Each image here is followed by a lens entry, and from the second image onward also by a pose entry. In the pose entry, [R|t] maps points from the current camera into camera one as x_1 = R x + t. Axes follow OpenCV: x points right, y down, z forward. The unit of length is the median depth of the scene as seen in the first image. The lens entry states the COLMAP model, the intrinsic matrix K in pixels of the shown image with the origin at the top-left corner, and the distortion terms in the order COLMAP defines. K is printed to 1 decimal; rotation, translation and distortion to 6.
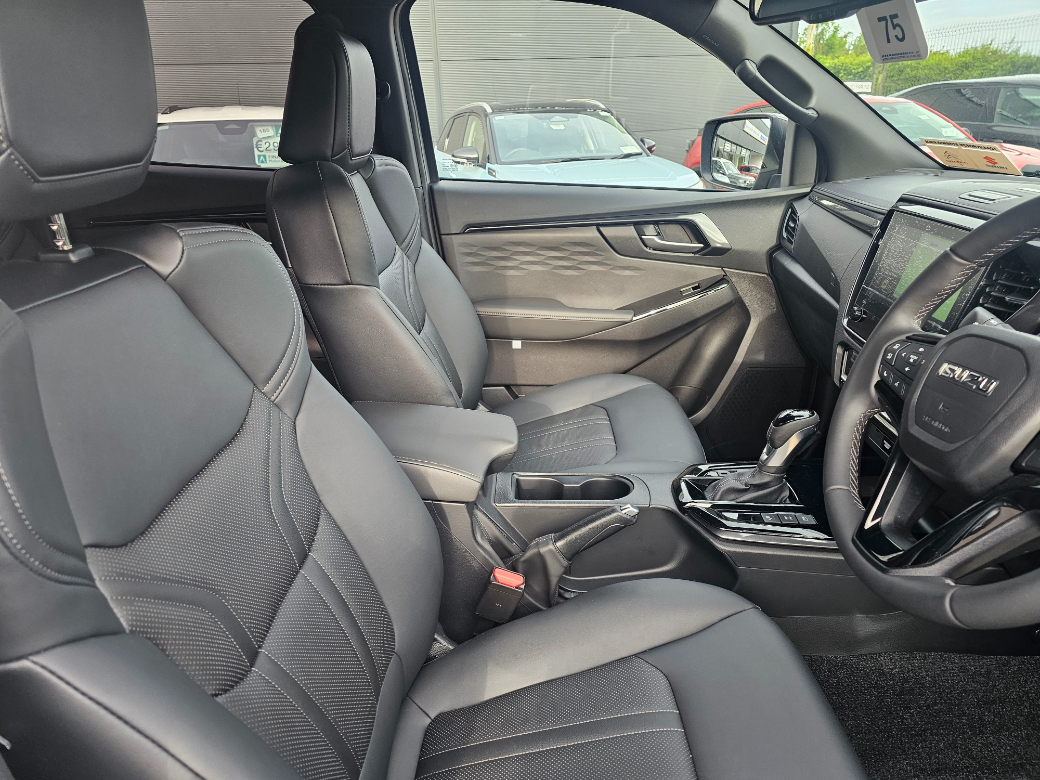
lens RADIAL K [[708.5, 0, 513.1], [0, 708.5, 395.0], [0, 0, 1]] dist [0.057662, -0.039610]
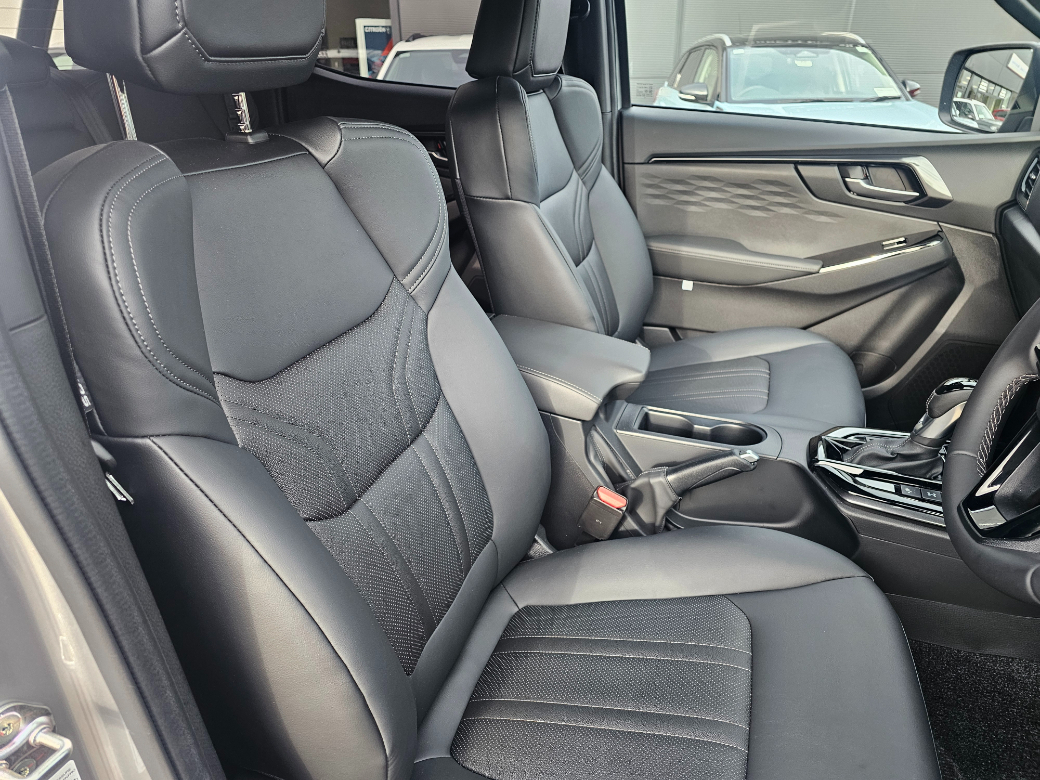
lens RADIAL K [[714.6, 0, 517.4], [0, 714.6, 403.8], [0, 0, 1]] dist [0.048140, -0.042872]
pose [[0.953524, 0.151541, -0.260438, 0.086686], [-0.130083, 0.986663, 0.097847, 0.030733], [0.271792, -0.059421, 0.960520, -0.013863]]
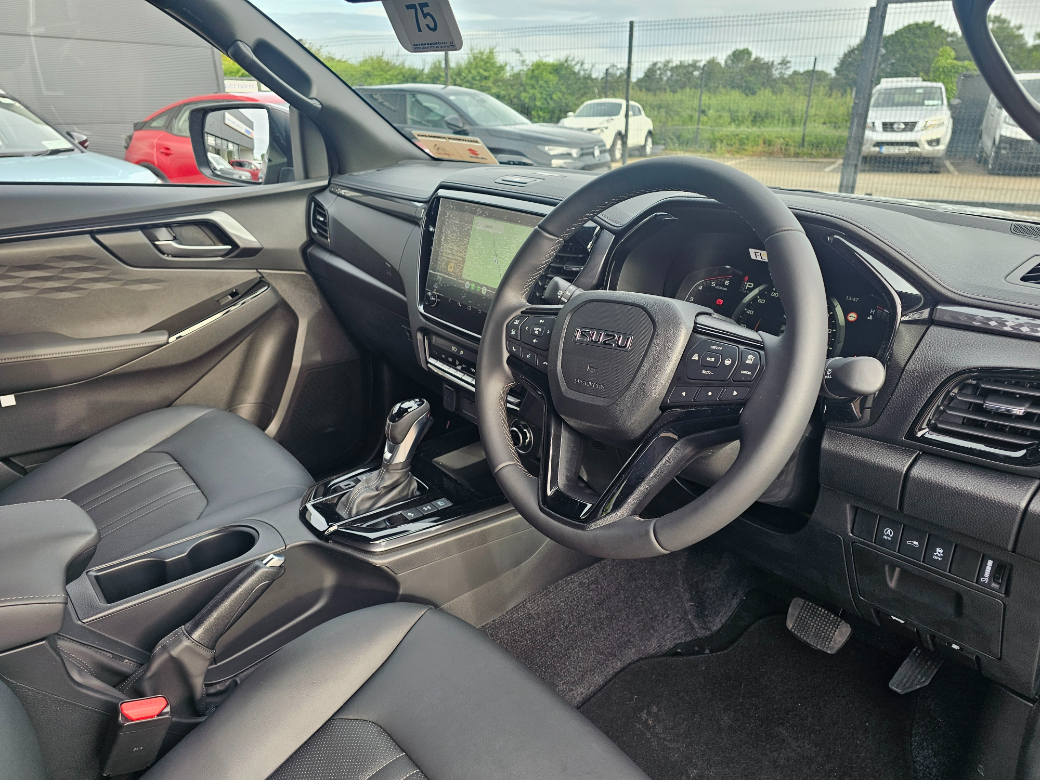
lens RADIAL K [[708.5, 0, 513.1], [0, 708.5, 395.0], [0, 0, 1]] dist [0.057662, -0.039610]
pose [[0.755011, -0.220638, 0.617477, -0.083889], [0.219776, 0.972369, 0.078720, -0.027719], [-0.617784, 0.076273, 0.782640, 0.115097]]
